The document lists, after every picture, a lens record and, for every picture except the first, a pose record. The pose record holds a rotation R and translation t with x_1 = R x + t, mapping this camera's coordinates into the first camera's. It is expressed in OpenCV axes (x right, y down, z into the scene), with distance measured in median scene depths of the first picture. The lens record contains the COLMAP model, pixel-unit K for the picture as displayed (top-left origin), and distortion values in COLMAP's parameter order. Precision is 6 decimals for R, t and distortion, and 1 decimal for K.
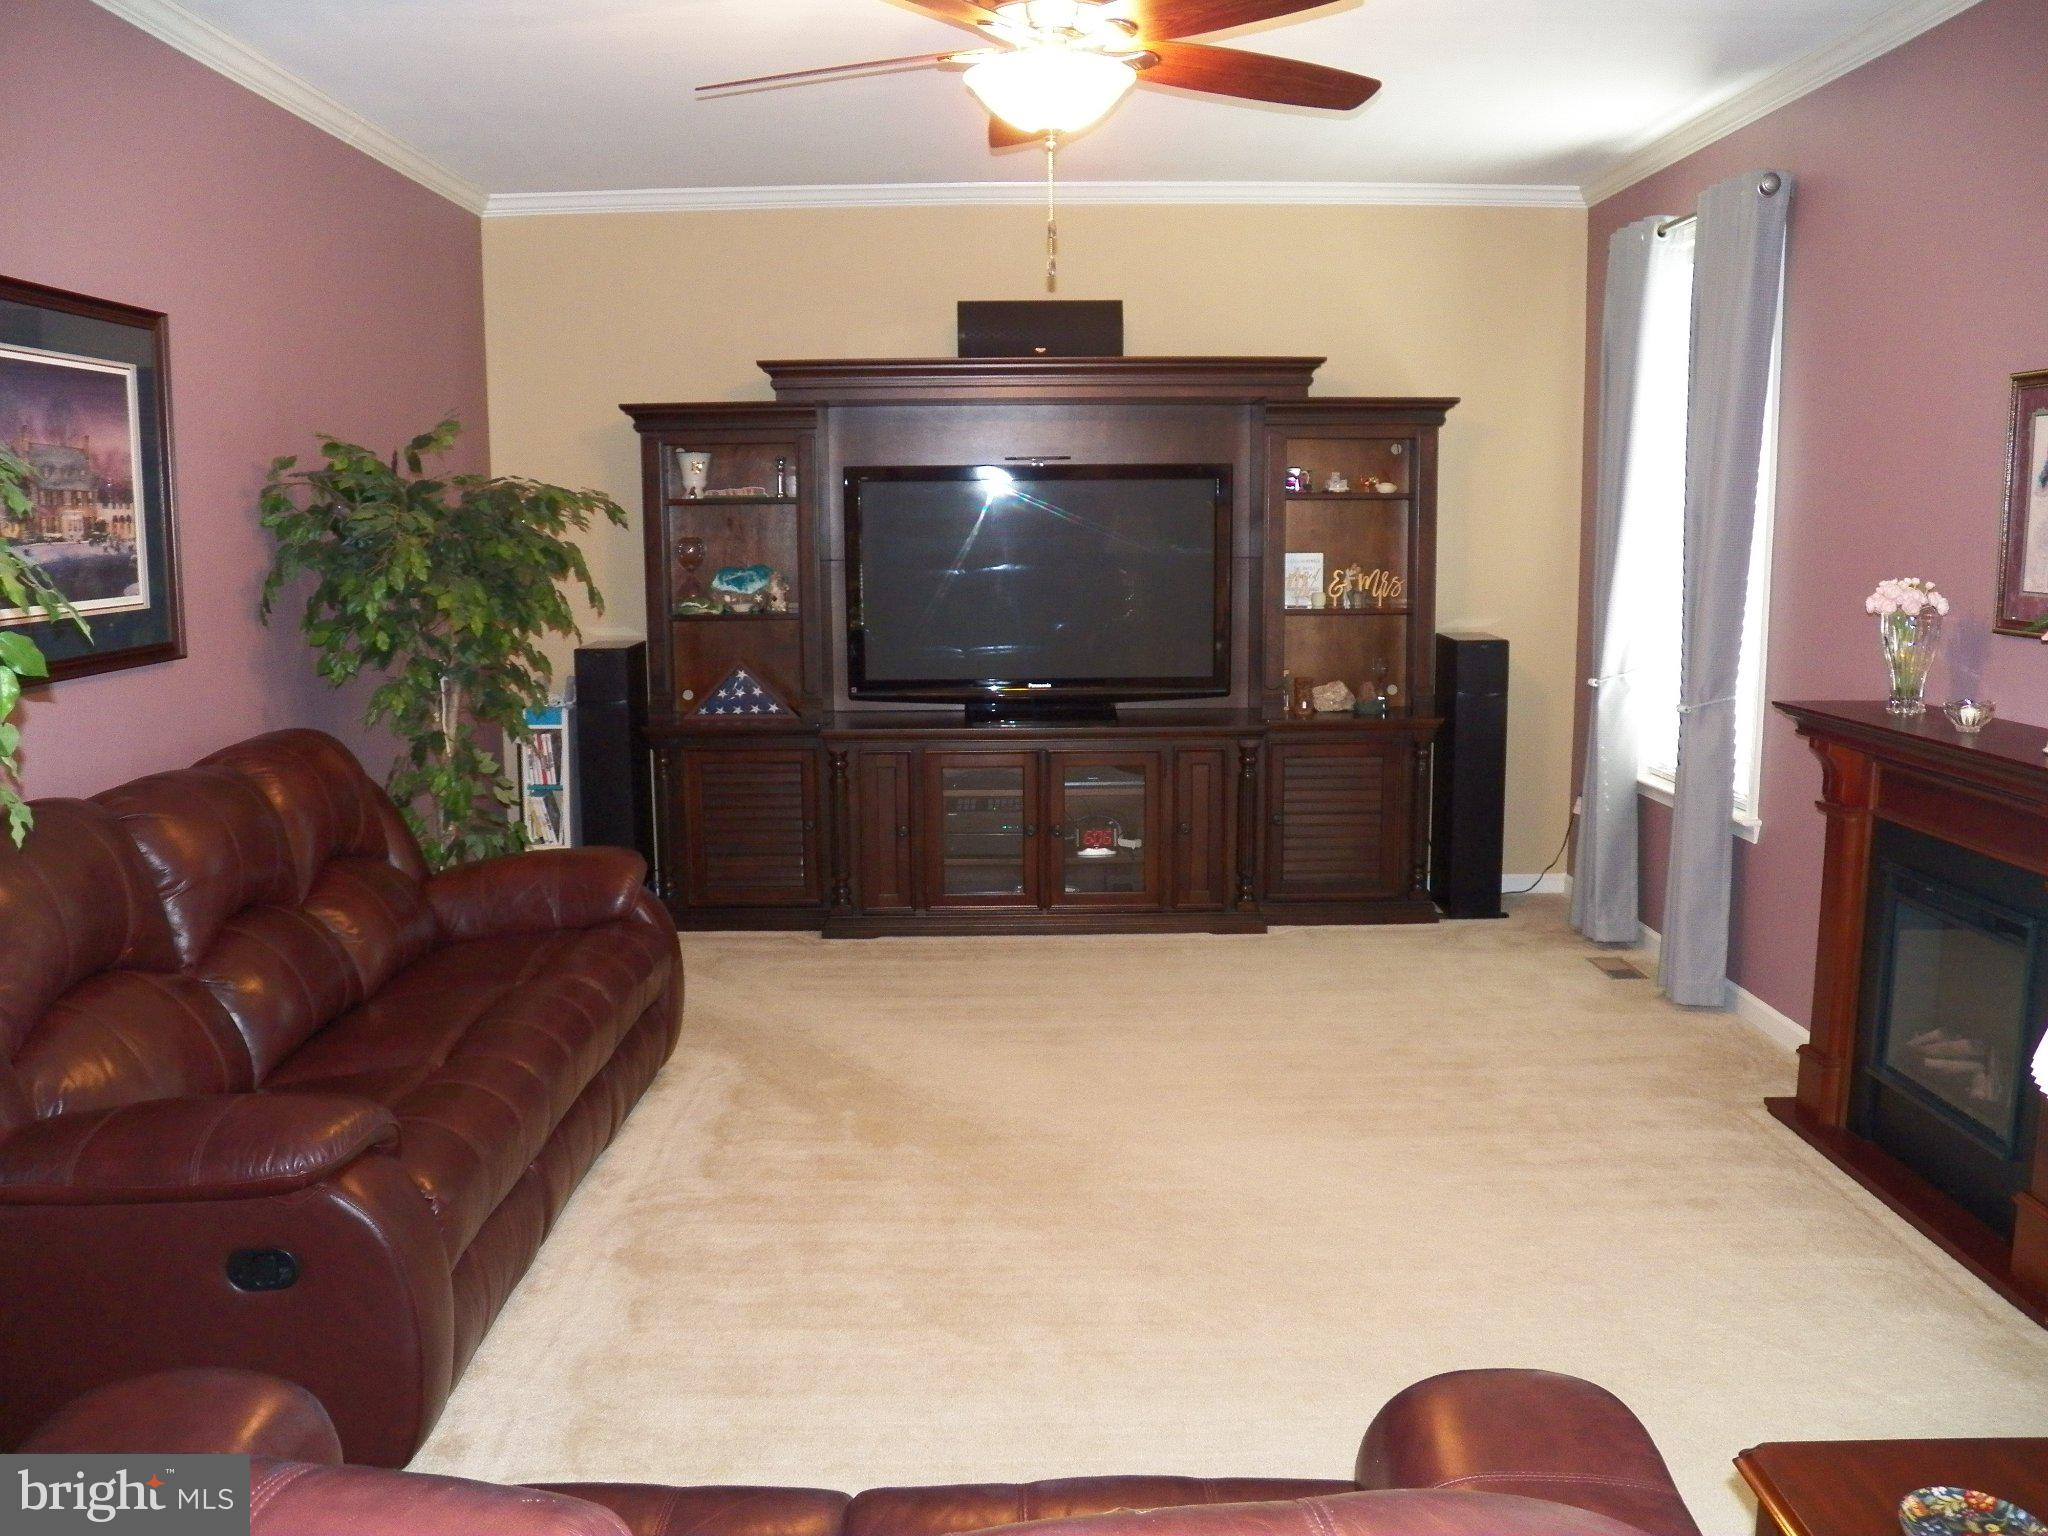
lens RADIAL K [[1677.9, 0, 1016.9], [0, 1677.9, 776.0], [0, 0, 1]] dist [-0.126628, 0.080806]
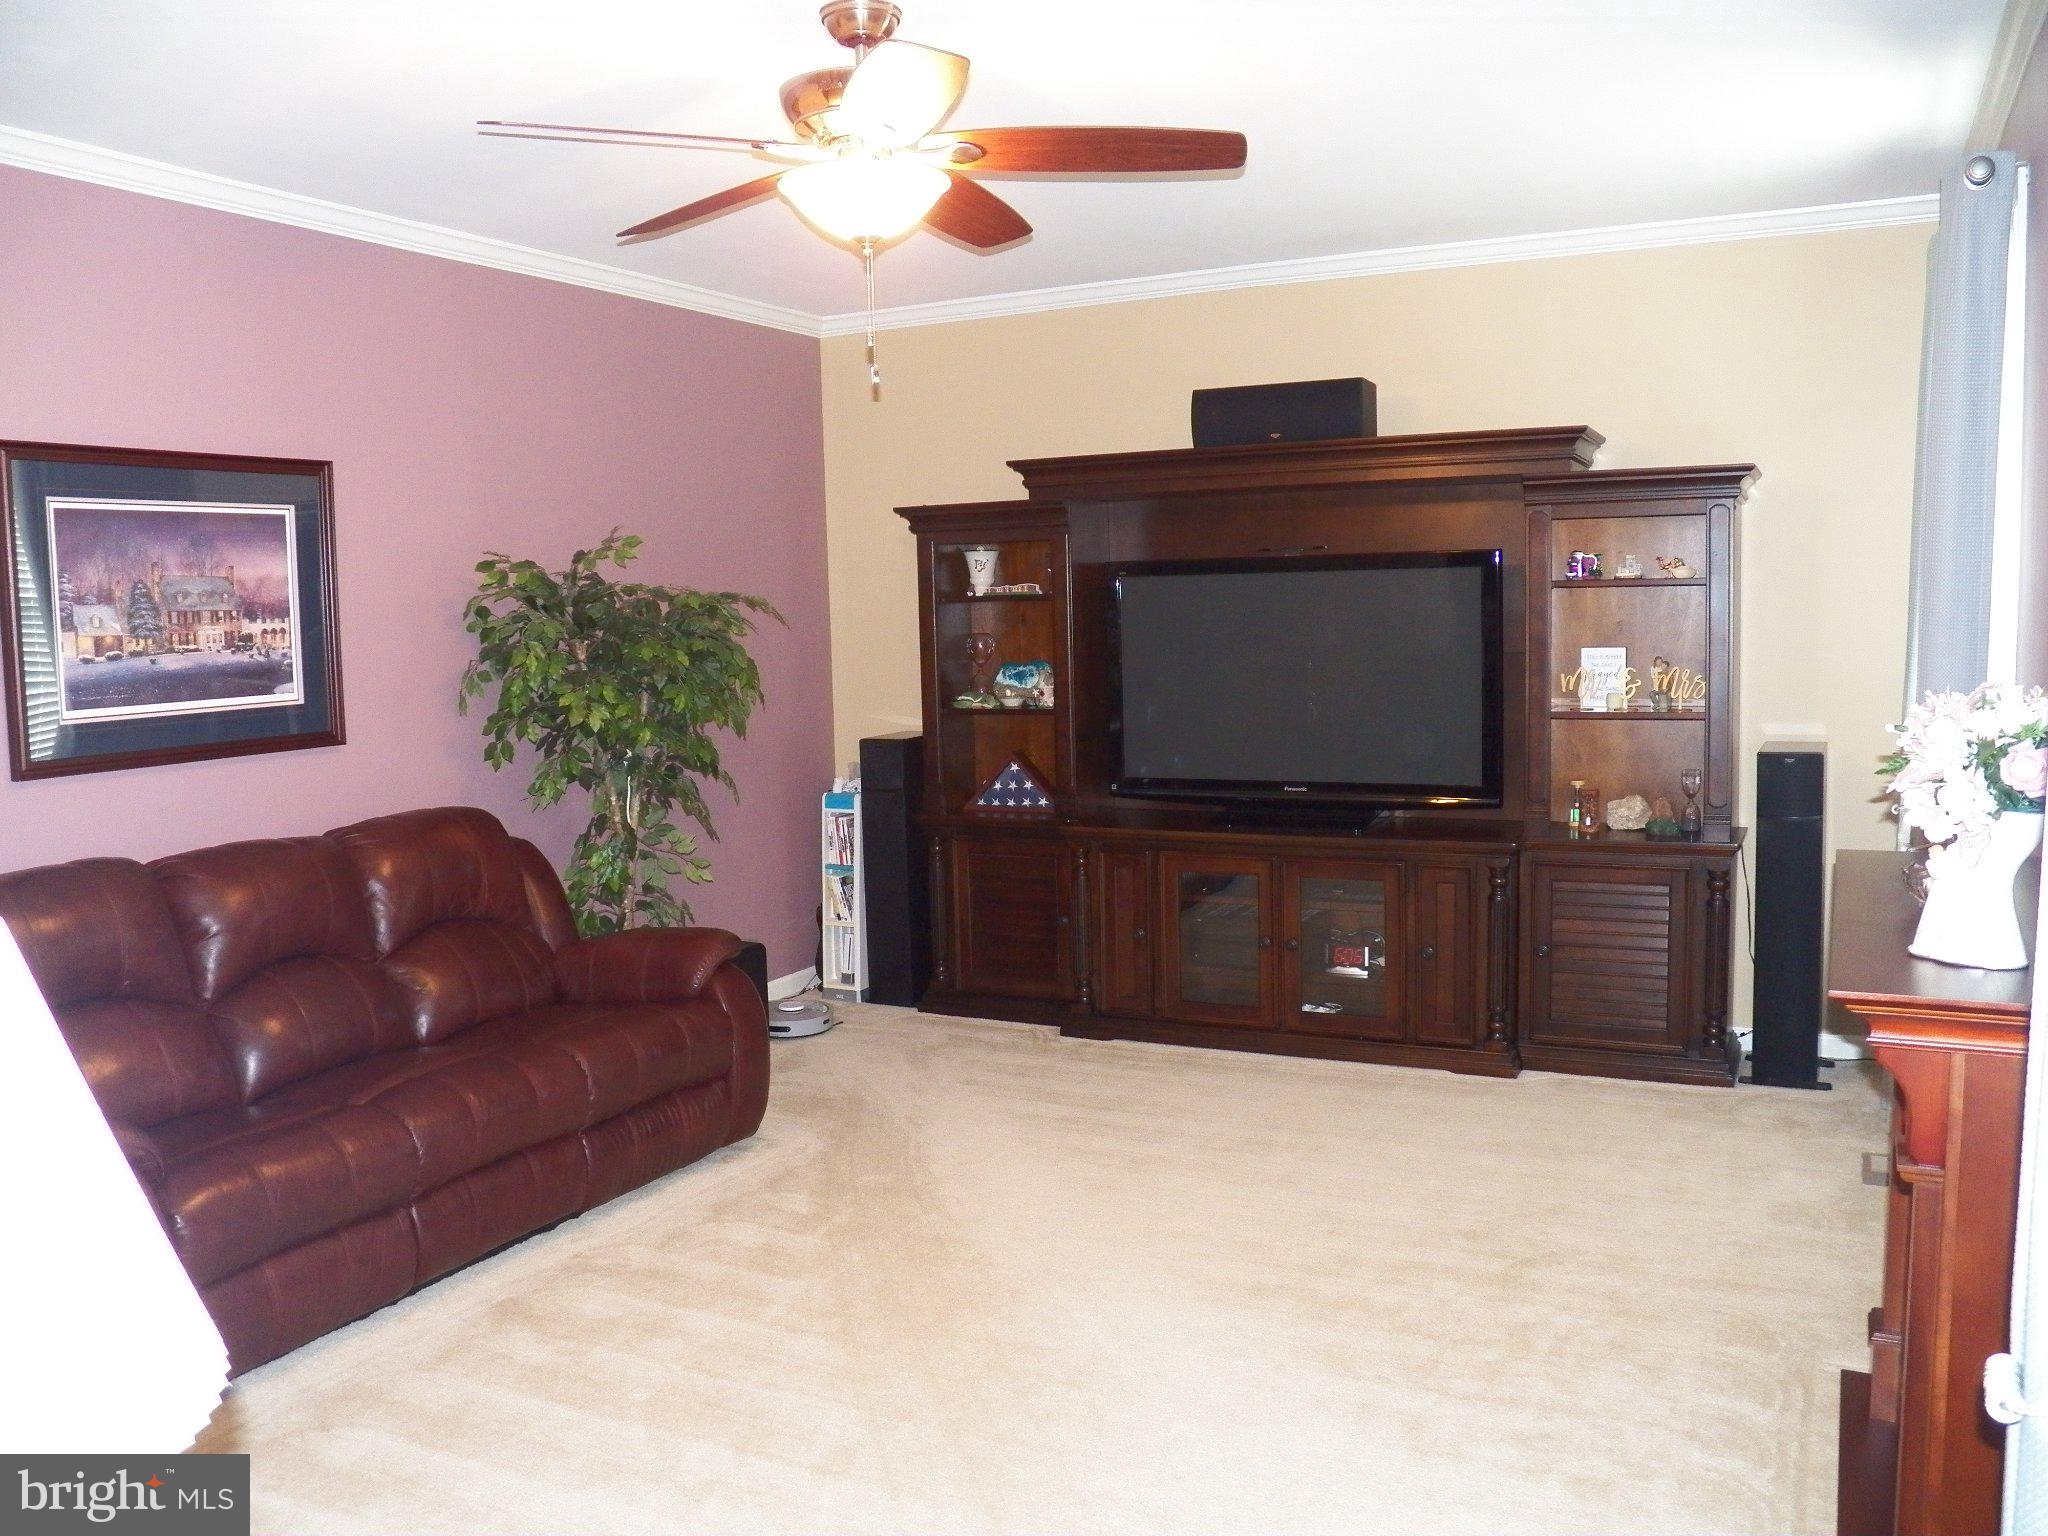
lens RADIAL K [[1677.9, 0, 1016.9], [0, 1677.9, 776.0], [0, 0, 1]] dist [-0.126628, 0.080806]
pose [[0.887878, 0.031517, -0.458999, 0.322974], [-0.052198, 0.998110, -0.032435, -0.023903], [0.457109, 0.052757, 0.887845, 0.100860]]
